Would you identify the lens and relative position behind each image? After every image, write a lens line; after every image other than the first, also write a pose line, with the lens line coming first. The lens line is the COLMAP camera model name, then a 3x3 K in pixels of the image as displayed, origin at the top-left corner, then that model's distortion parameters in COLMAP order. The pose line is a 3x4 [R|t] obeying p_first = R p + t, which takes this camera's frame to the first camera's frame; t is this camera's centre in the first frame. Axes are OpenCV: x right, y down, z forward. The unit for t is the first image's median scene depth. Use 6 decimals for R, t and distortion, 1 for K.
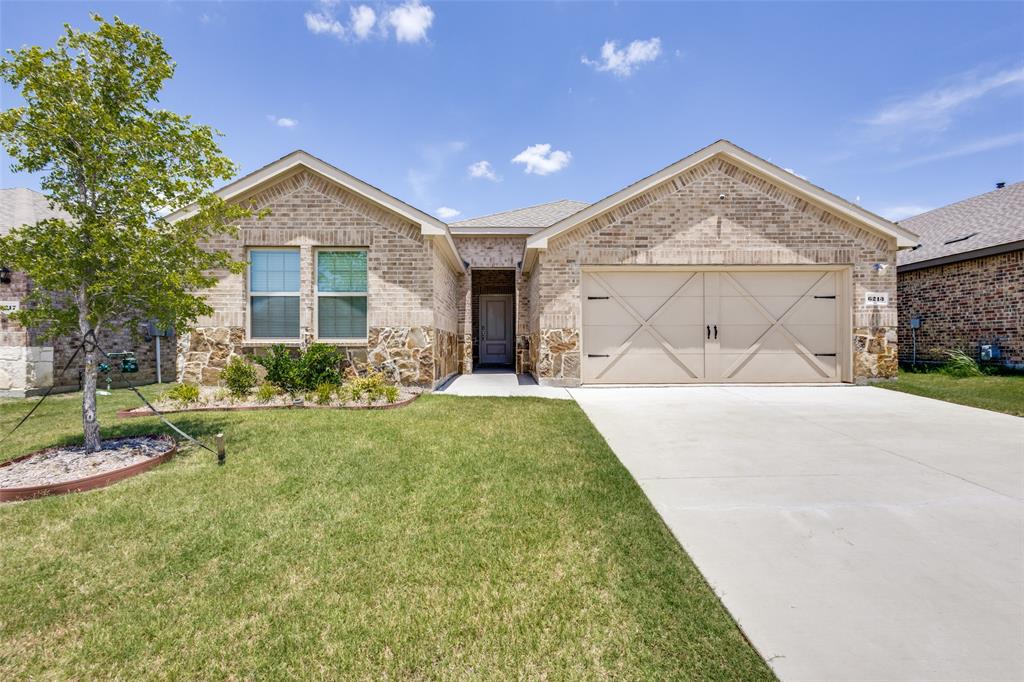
lens RADIAL K [[474.1, 0, 510.7], [0, 474.1, 337.1], [0, 0, 1]] dist [0.005372, 0.000342]
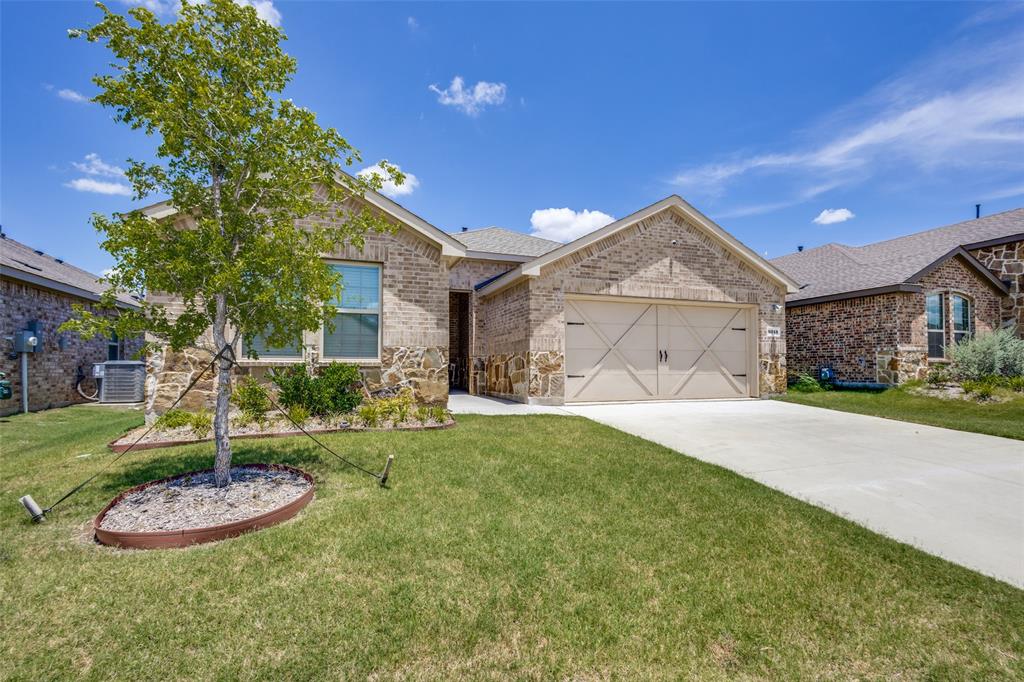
lens RADIAL K [[477.3, 0, 511.3], [0, 477.3, 350.0], [0, 0, 1]] dist [0.004884, 0.000489]
pose [[0.948027, 0.016406, 0.317766, -0.314444], [-0.009934, 0.999709, -0.021977, 0.004387], [-0.318034, 0.017678, 0.947915, 0.001432]]
